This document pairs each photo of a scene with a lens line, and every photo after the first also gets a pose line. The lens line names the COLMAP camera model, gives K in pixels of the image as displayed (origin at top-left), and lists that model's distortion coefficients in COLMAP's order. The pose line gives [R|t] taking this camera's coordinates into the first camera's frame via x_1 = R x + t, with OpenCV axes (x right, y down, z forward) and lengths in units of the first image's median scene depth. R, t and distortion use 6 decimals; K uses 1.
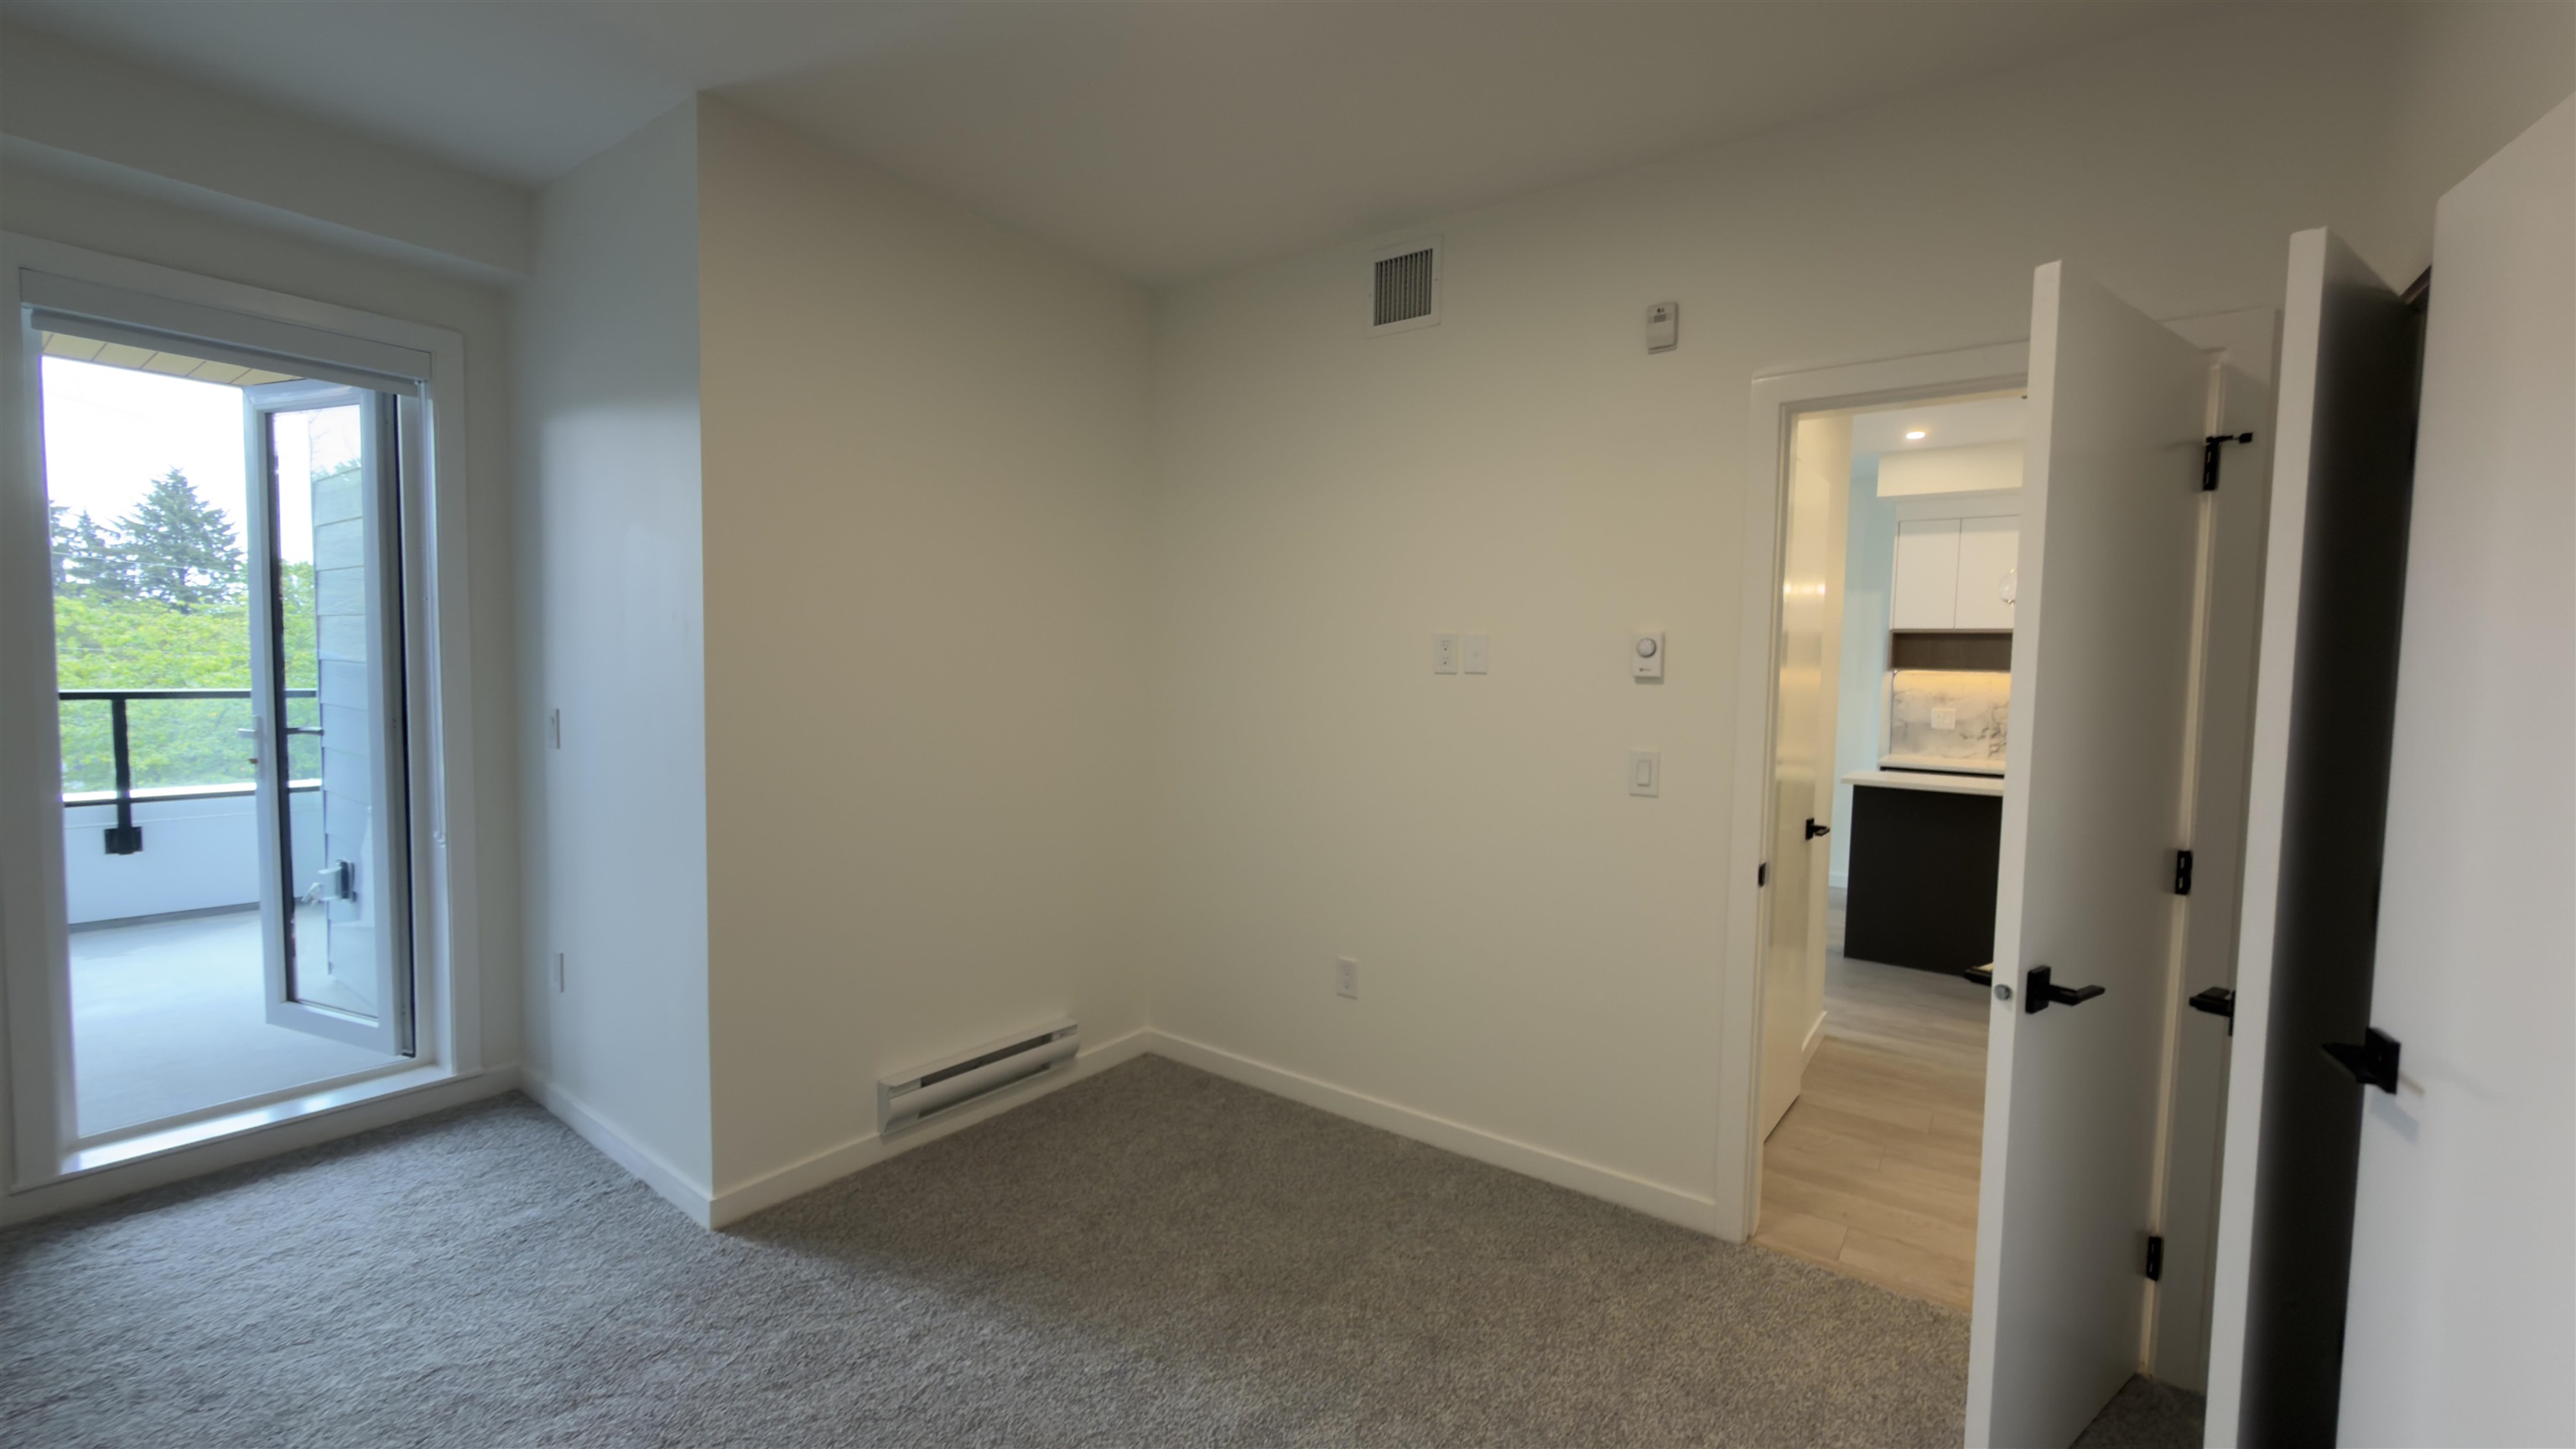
lens RADIAL K [[1034.6, 0, 1297.0], [0, 1034.6, 726.0], [0, 0, 1]] dist [0.003926, -0.000195]
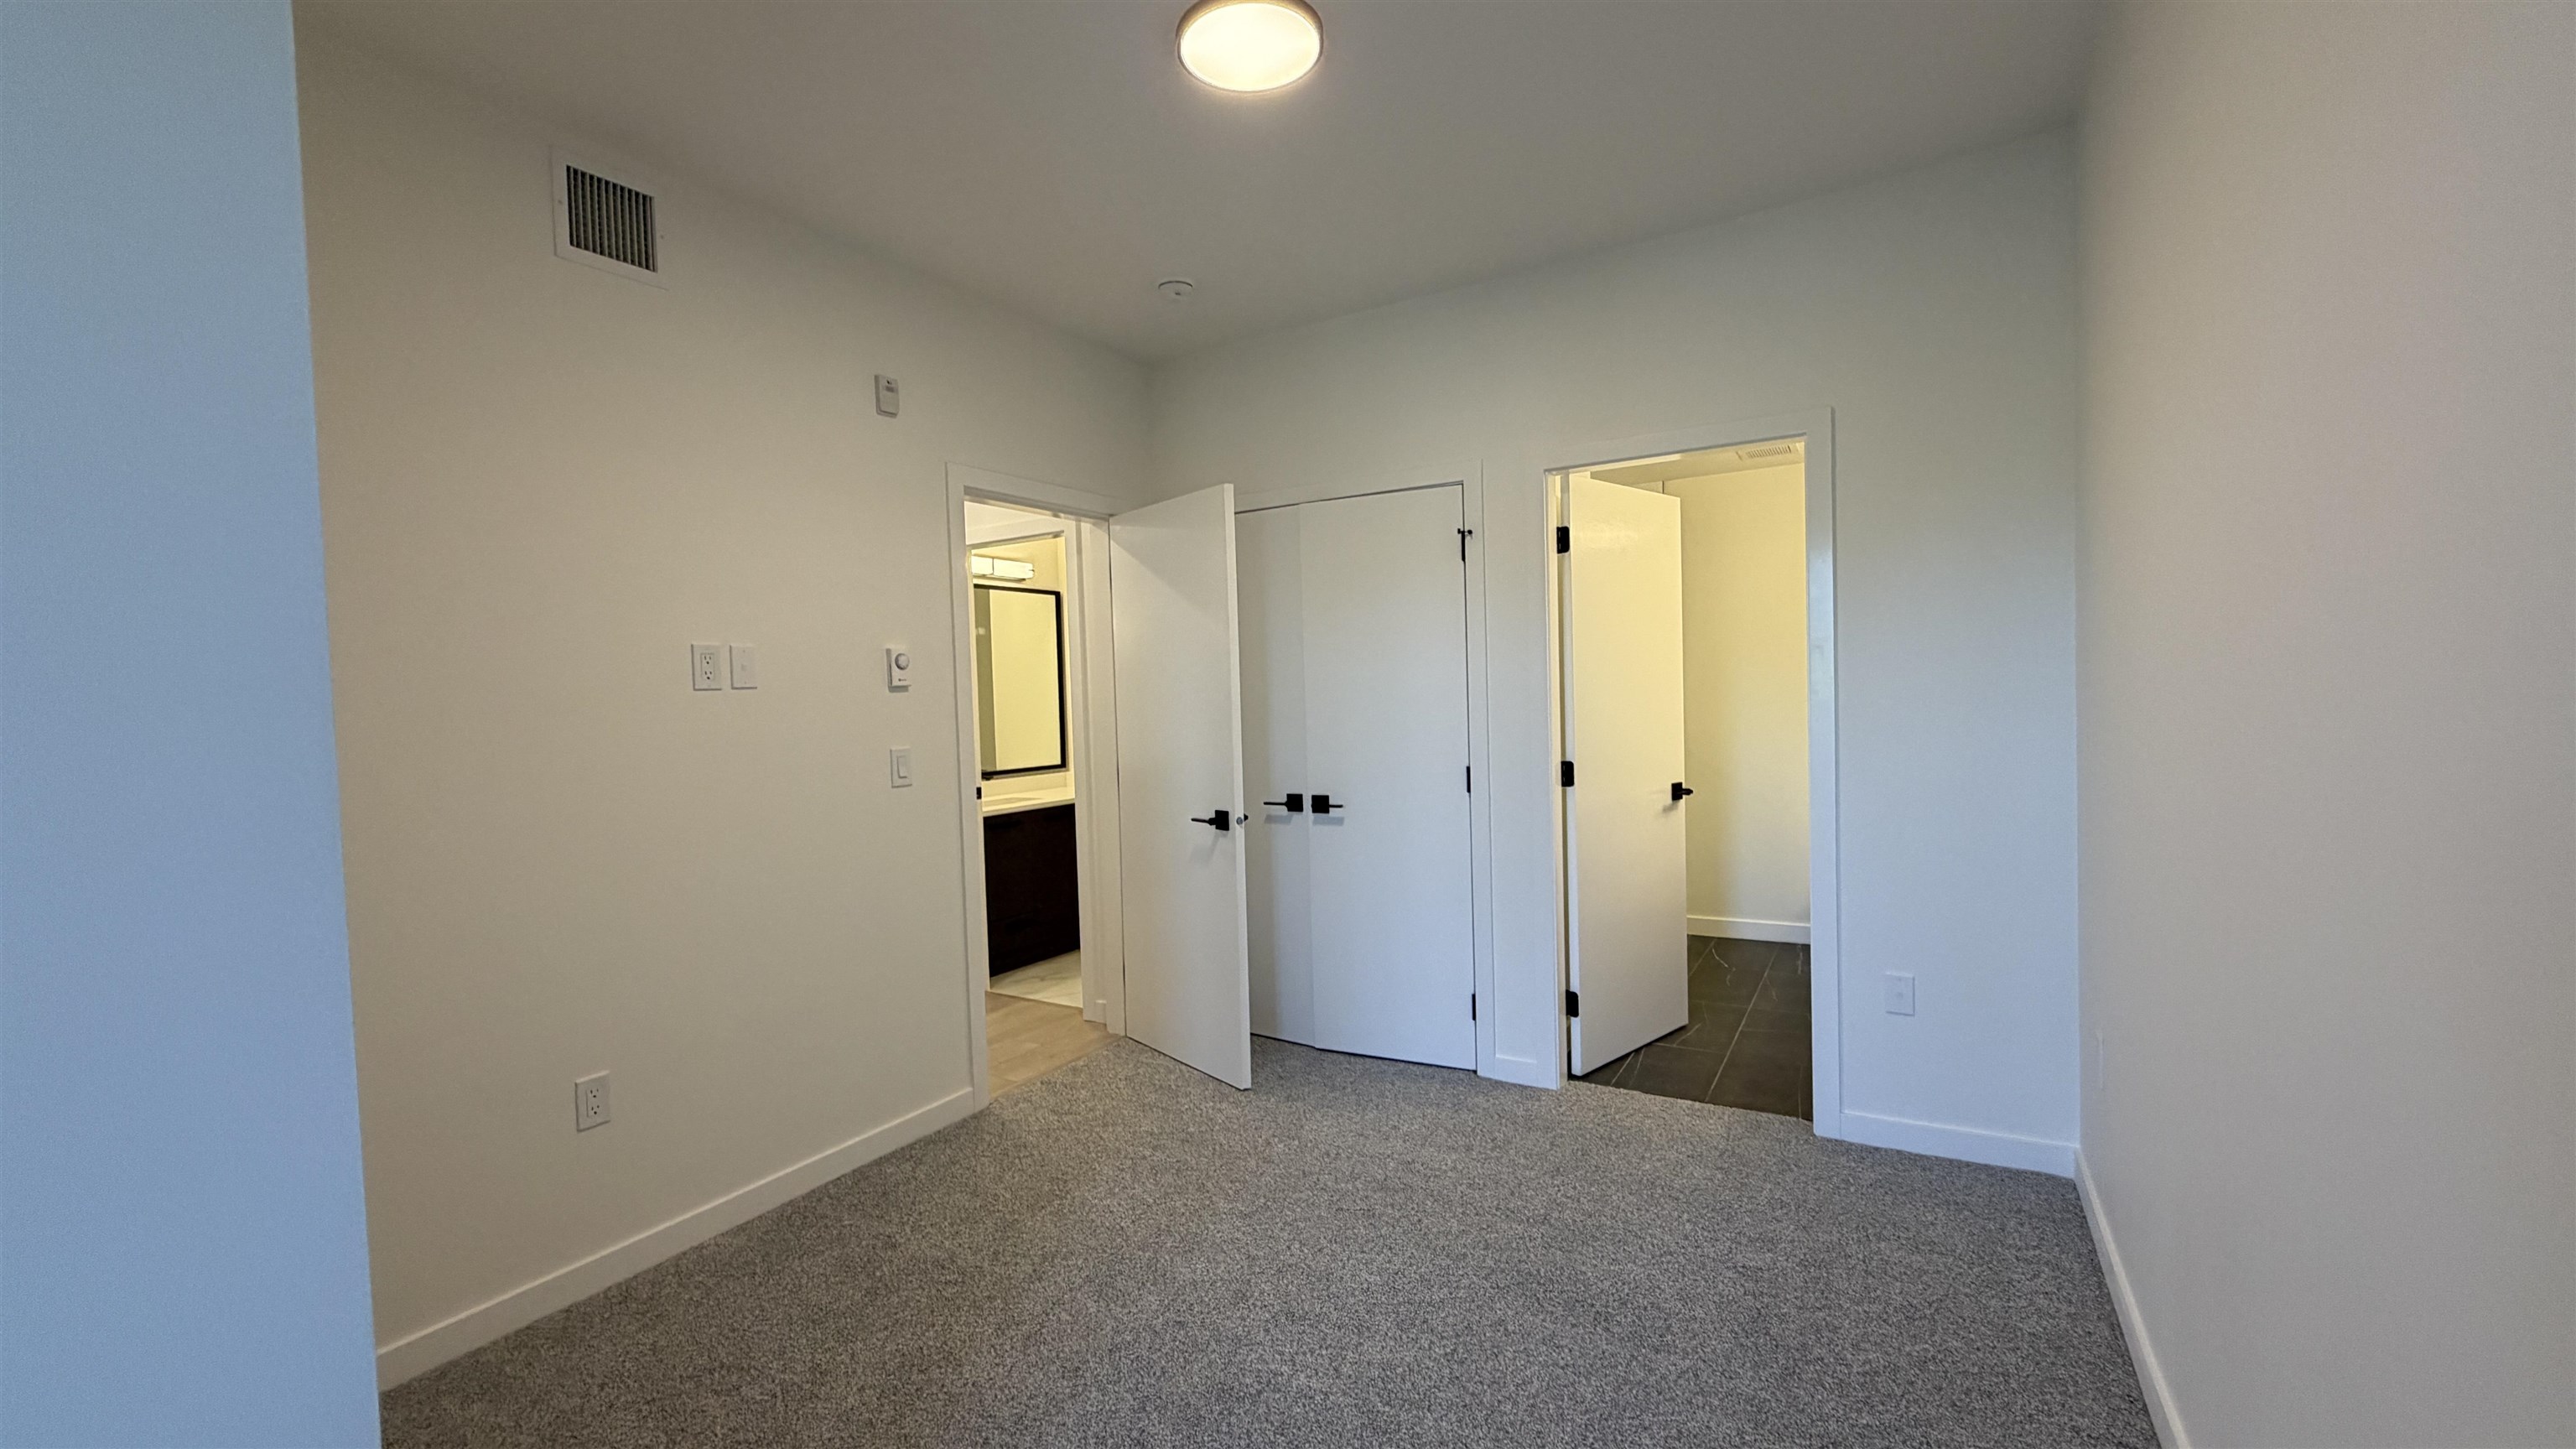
lens RADIAL K [[1034.6, 0, 1273.9], [0, 1034.6, 733.5], [0, 0, 1]] dist [0.003926, -0.000195]
pose [[-0.077040, -0.052321, 0.995654, -0.793031], [0.094657, 0.993728, 0.059544, -0.021079], [-0.992525, 0.098833, -0.071604, 0.594868]]
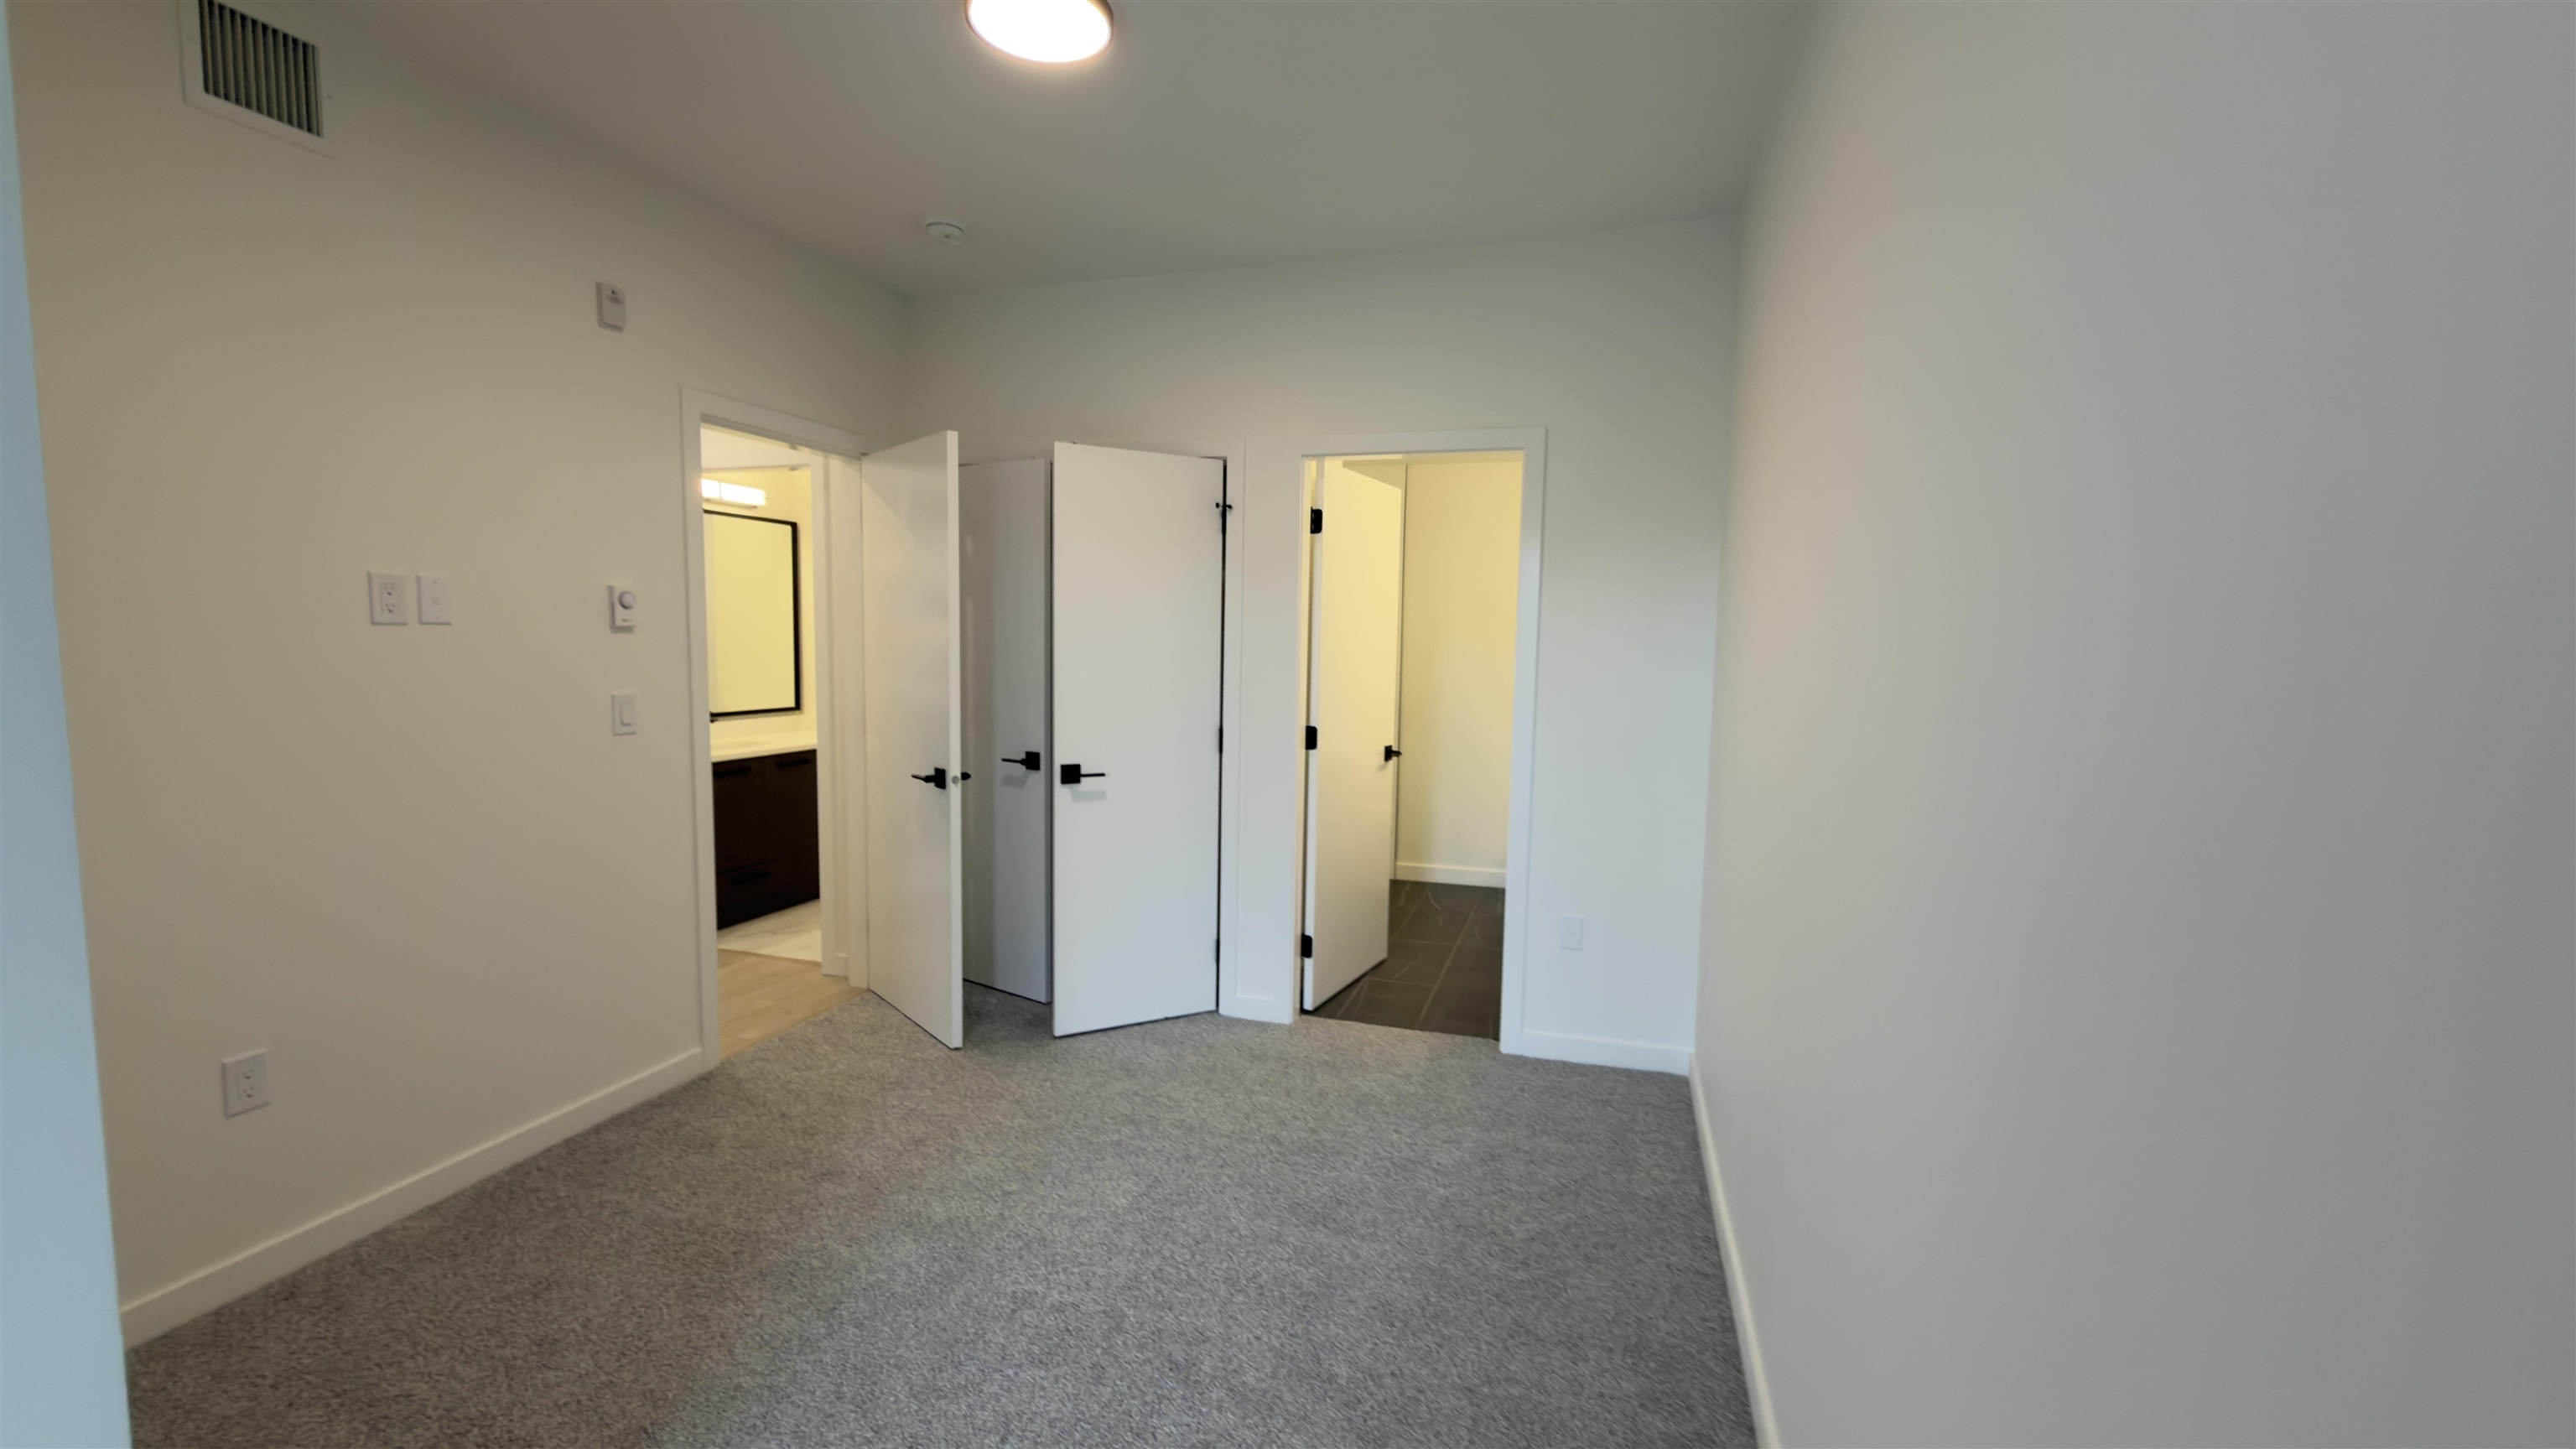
lens RADIAL K [[1034.6, 0, 1283.7], [0, 1034.6, 732.1], [0, 0, 1]] dist [0.003926, -0.000195]
pose [[-0.318779, -0.110074, 0.941416, -0.845371], [0.036665, 0.991058, 0.128293, -0.046390], [-0.947120, 0.075414, -0.311893, 0.615032]]
